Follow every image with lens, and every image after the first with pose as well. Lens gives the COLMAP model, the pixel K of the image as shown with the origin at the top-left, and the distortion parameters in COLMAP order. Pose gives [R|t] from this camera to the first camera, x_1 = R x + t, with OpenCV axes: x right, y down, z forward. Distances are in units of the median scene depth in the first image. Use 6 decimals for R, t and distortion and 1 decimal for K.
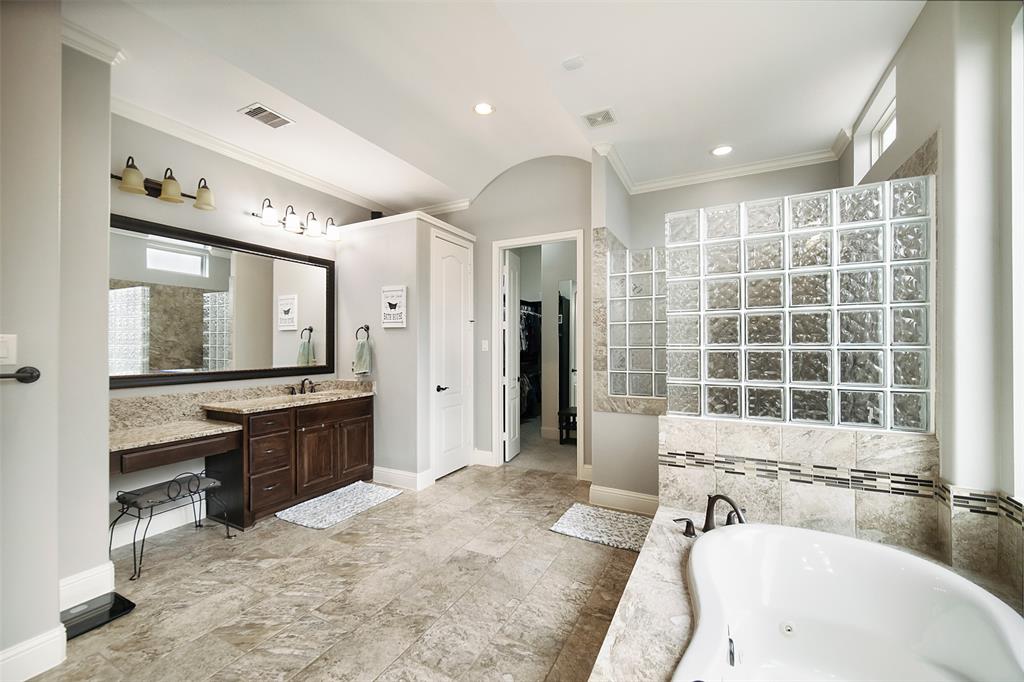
lens RADIAL K [[418.5, 0, 514.3], [0, 418.5, 341.9], [0, 0, 1]] dist [-0.000521, 0.000054]
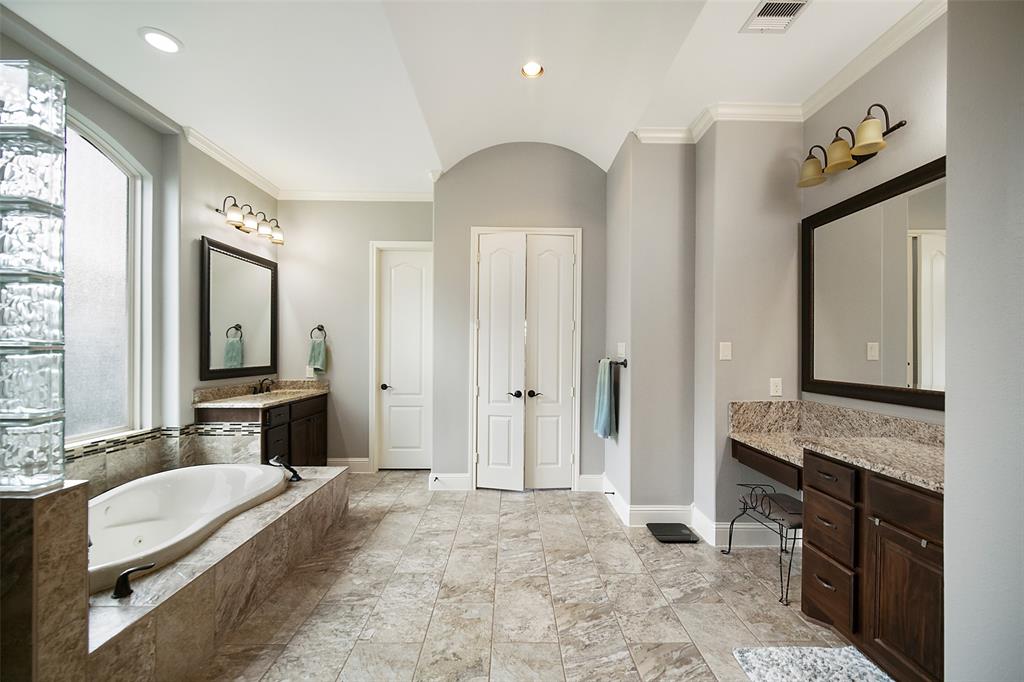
lens RADIAL K [[418.5, 0, 522.9], [0, 418.5, 345.3], [0, 0, 1]] dist [-0.000521, 0.000054]
pose [[-0.878188, -0.003632, -0.478301, 0.126879], [0.004080, 0.999878, -0.015082, 0.016061], [0.478298, -0.015196, -0.878066, 1.816513]]
